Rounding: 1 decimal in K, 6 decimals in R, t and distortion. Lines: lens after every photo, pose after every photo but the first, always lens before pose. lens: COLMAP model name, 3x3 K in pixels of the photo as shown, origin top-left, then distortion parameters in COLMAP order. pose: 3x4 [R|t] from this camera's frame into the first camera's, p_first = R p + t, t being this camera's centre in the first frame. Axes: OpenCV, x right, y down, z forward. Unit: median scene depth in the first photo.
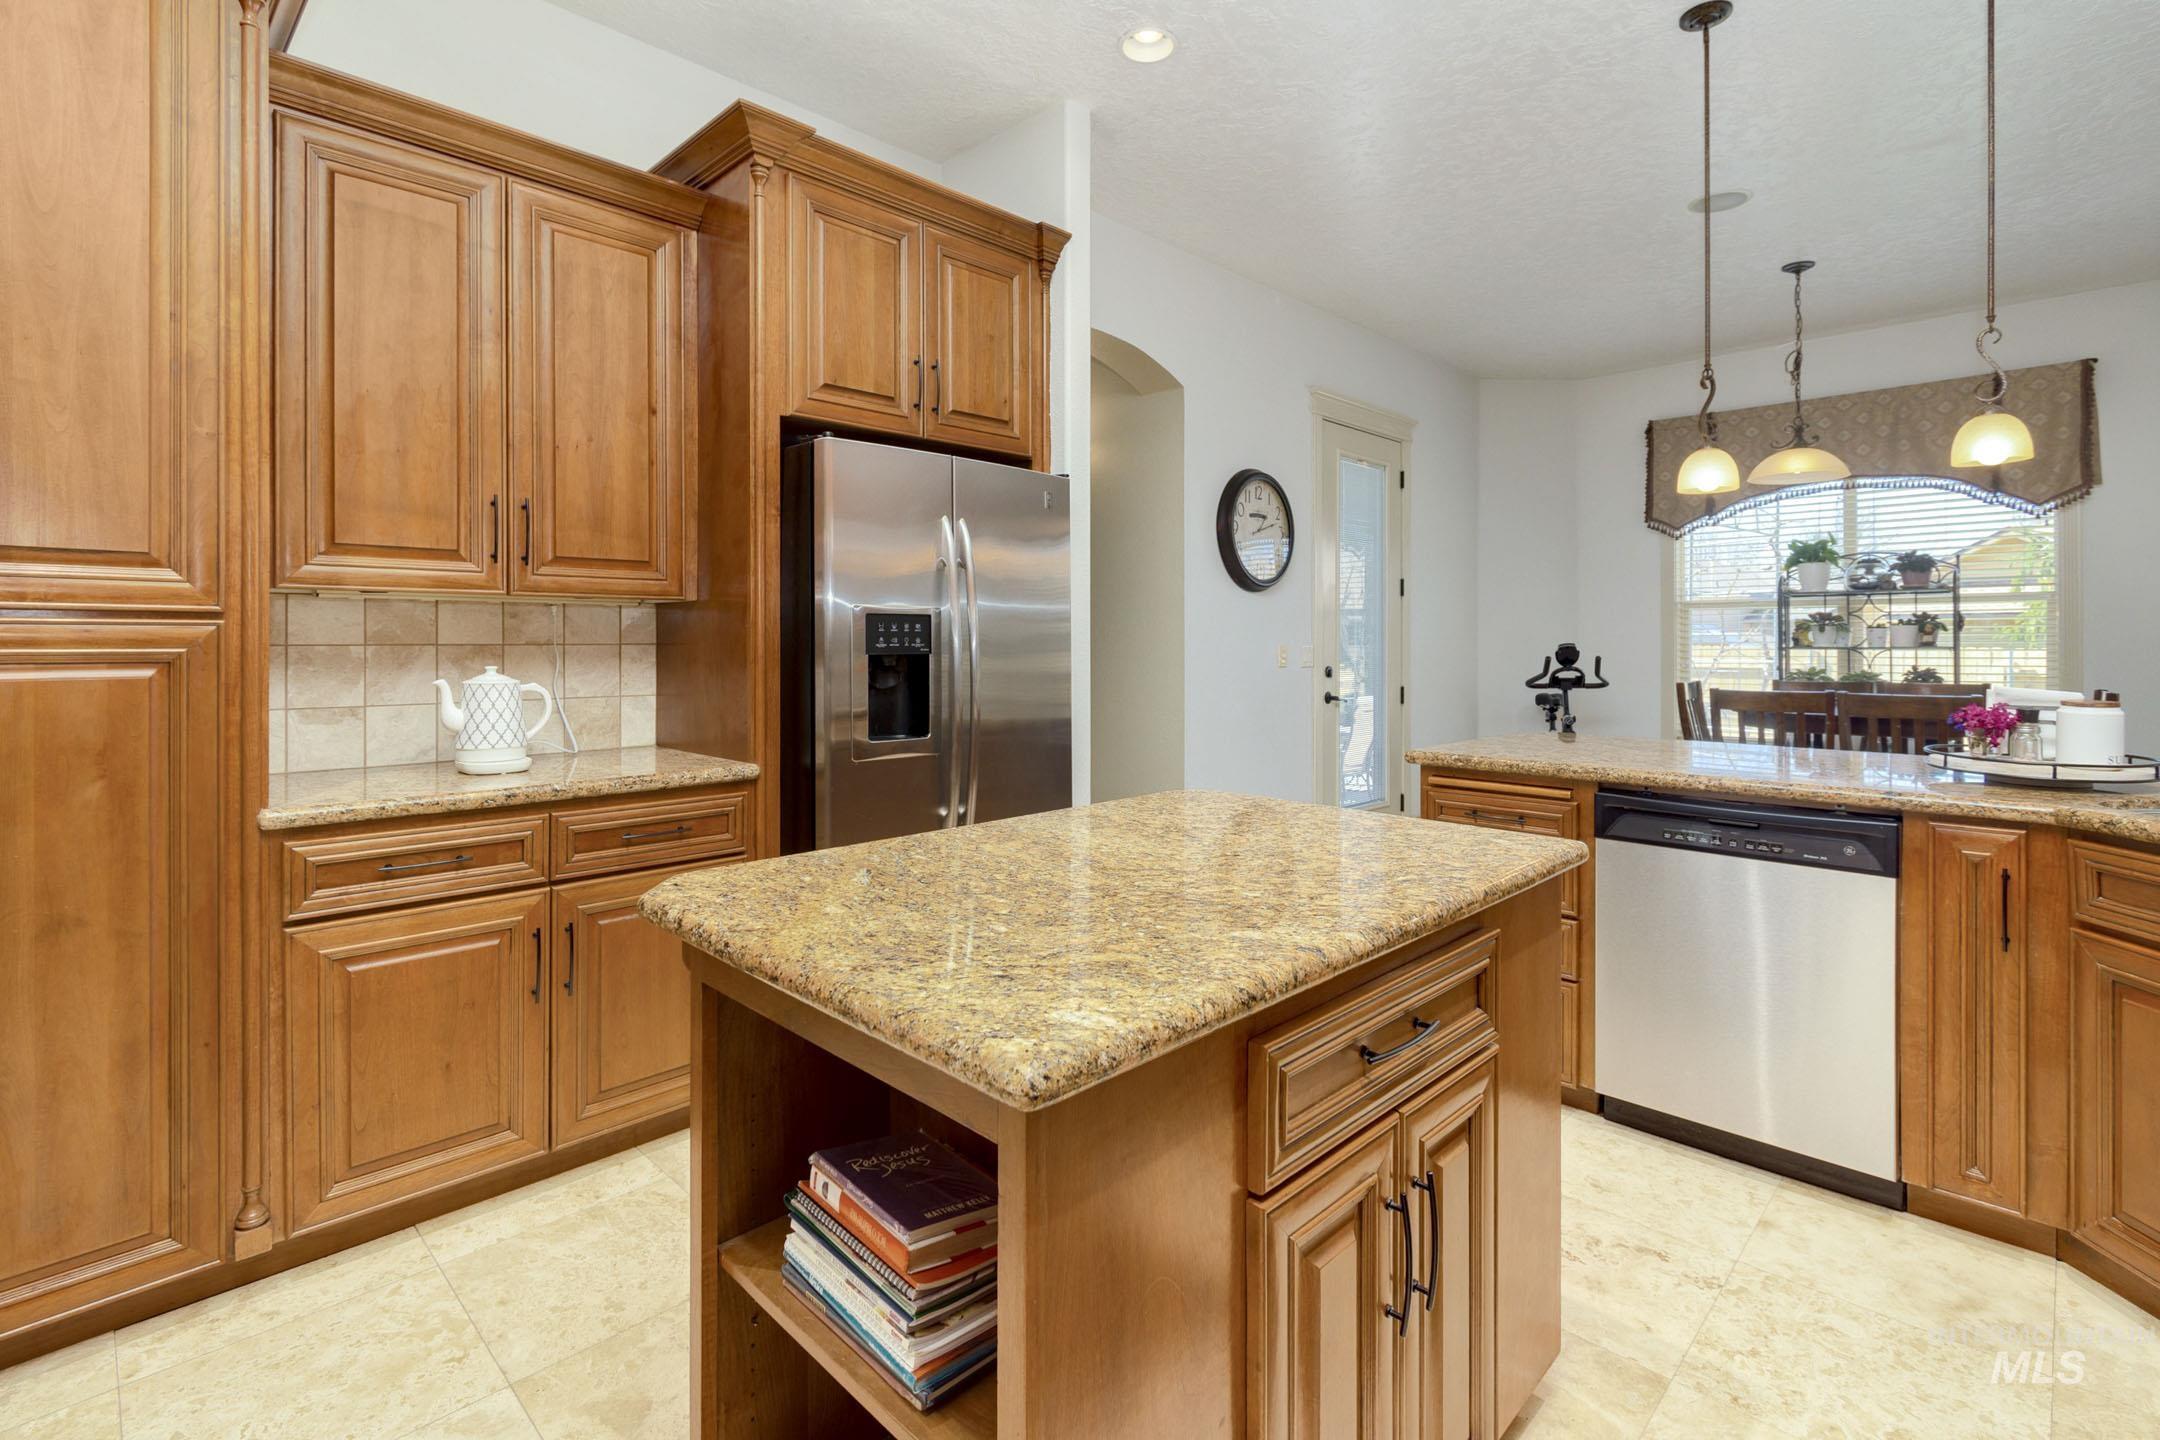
lens RADIAL K [[979.9, 0, 1097.4], [0, 979.9, 639.5], [0, 0, 1]] dist [0.002360, -0.003105]
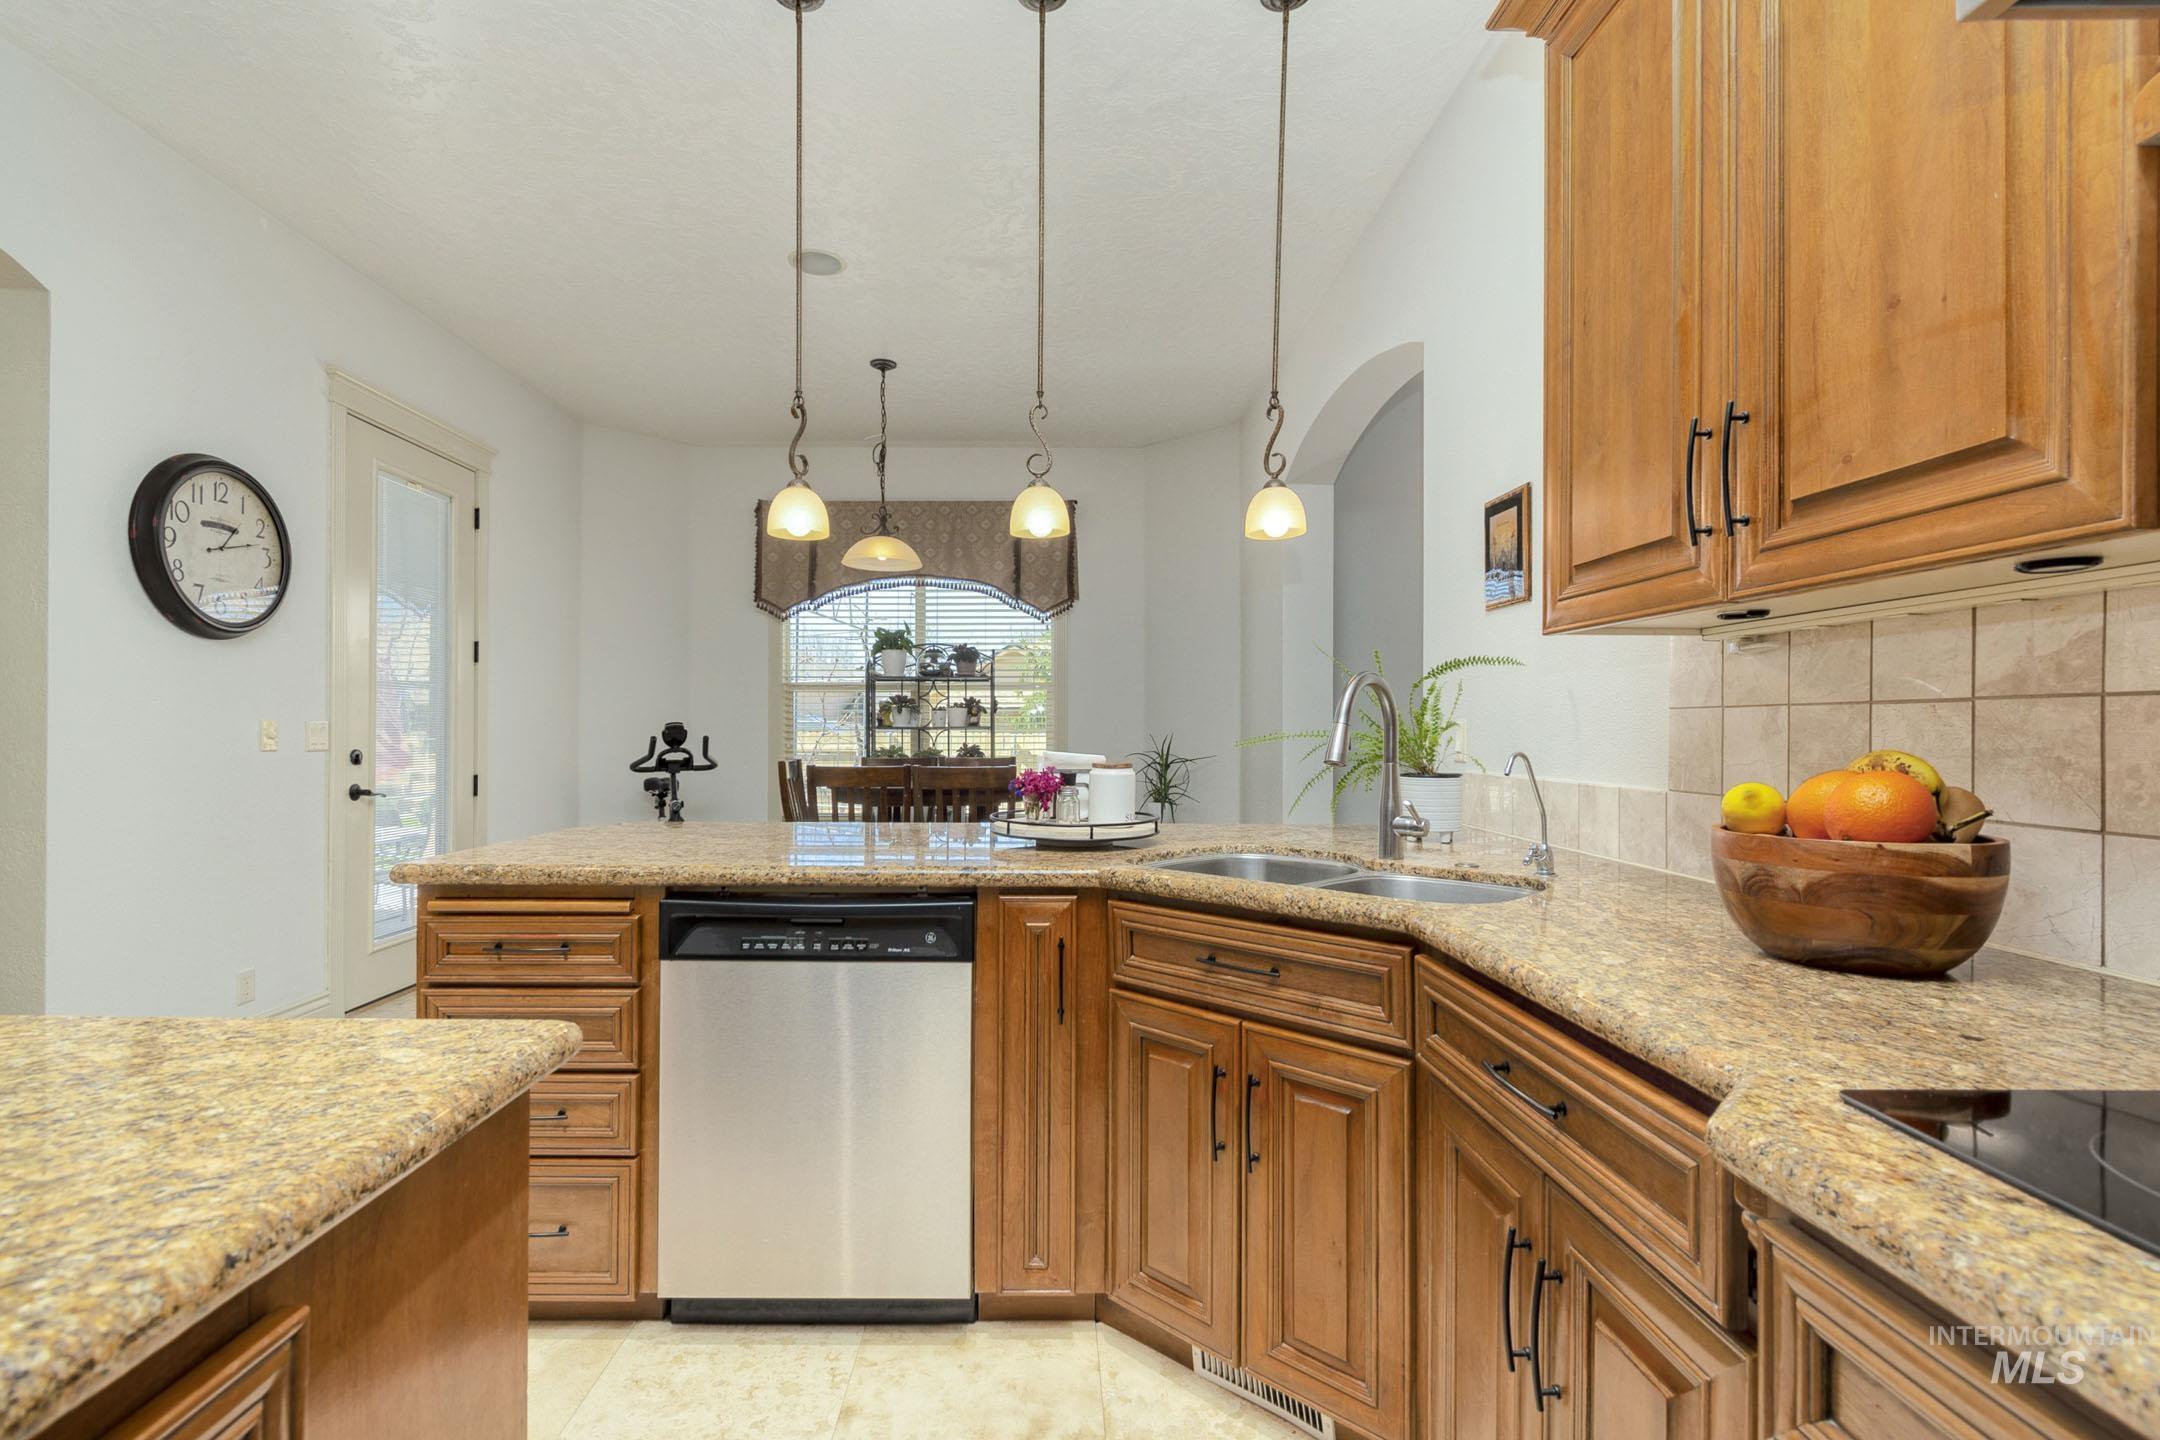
lens RADIAL K [[979.9, 0, 1044.2], [0, 979.9, 724.9], [0, 0, 1]] dist [0.002360, -0.003105]
pose [[0.706941, 0.006594, 0.707242, 0.111812], [-0.003801, 0.999978, -0.005525, 0.014762], [-0.707262, 0.001218, 0.706950, 0.158170]]
